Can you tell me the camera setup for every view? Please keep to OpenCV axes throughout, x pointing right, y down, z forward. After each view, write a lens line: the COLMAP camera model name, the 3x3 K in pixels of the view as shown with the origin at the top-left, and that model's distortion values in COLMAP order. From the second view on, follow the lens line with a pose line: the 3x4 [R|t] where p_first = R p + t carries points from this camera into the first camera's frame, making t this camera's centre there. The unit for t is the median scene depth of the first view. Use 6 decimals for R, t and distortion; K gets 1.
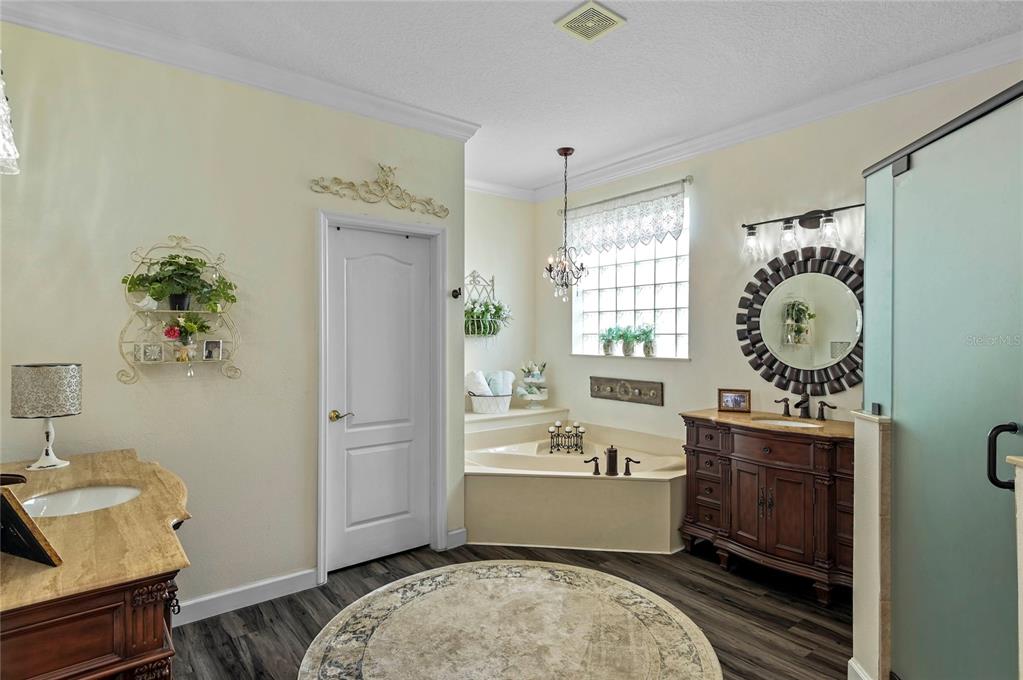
lens RADIAL K [[541.9, 0, 513.7], [0, 541.9, 339.2], [0, 0, 1]] dist [0.019214, -0.006146]
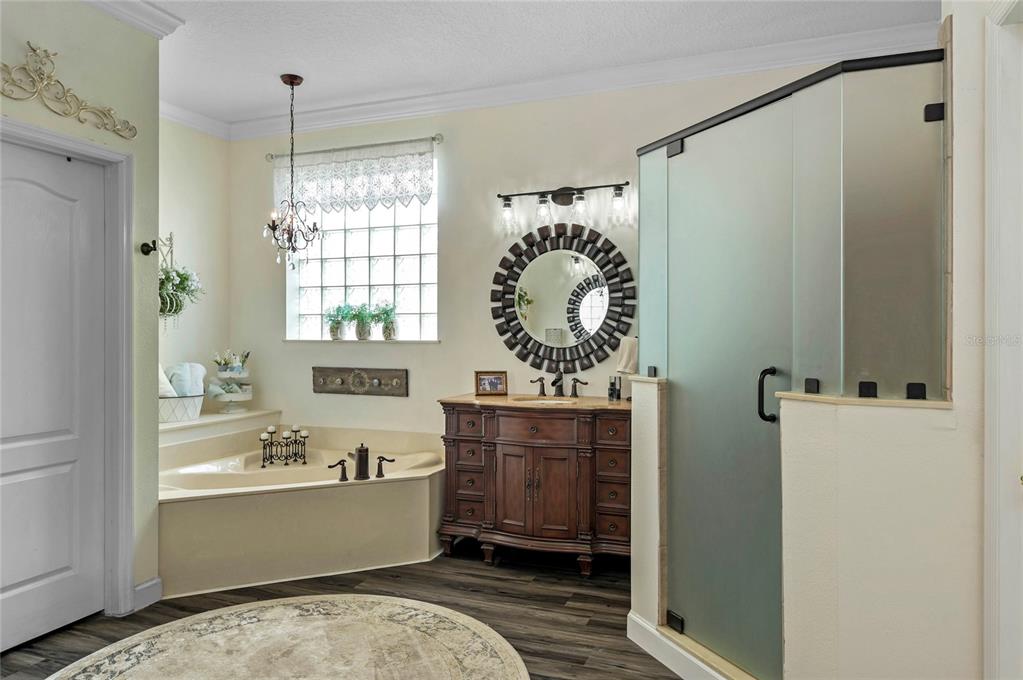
lens RADIAL K [[667.5, 0, 507.7], [0, 667.5, 333.8], [0, 0, 1]] dist [0.012109, -0.004366]
pose [[0.861743, -0.001449, 0.507343, -0.159115], [0.004524, 0.999978, -0.004829, 0.037214], [-0.507325, 0.006456, 0.861730, 0.006095]]
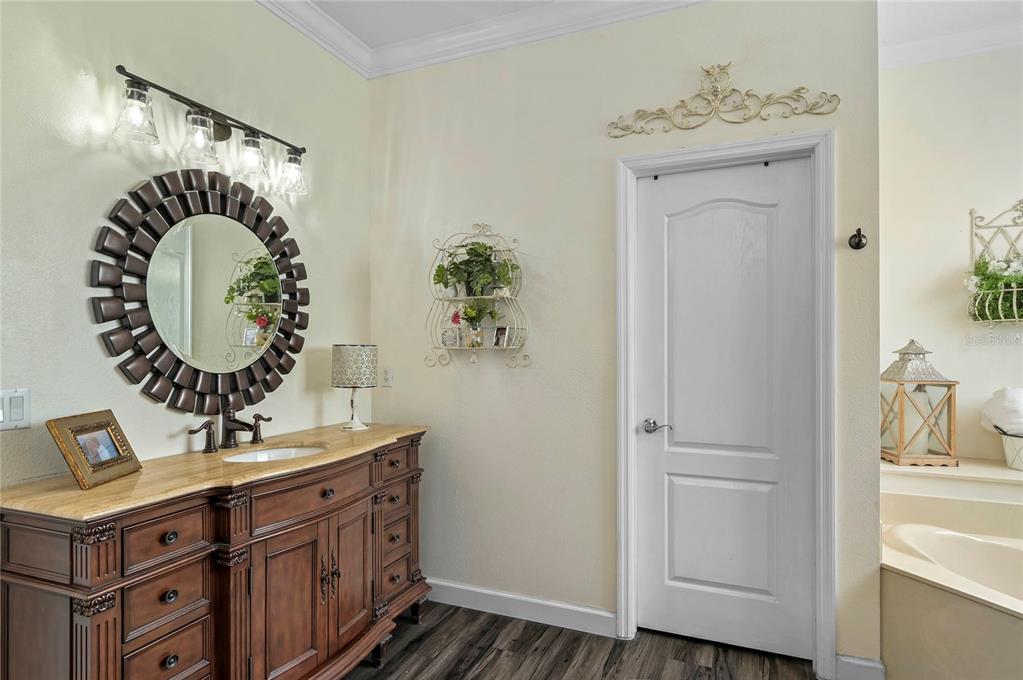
lens RADIAL K [[569.8, 0, 508.7], [0, 569.8, 347.5], [0, 0, 1]] dist [0.005538, -0.000093]
pose [[0.473189, 0.002202, -0.880958, 0.271086], [-0.003221, 0.999995, 0.000769, 0.031071], [0.880955, 0.002474, 0.473193, 0.440211]]
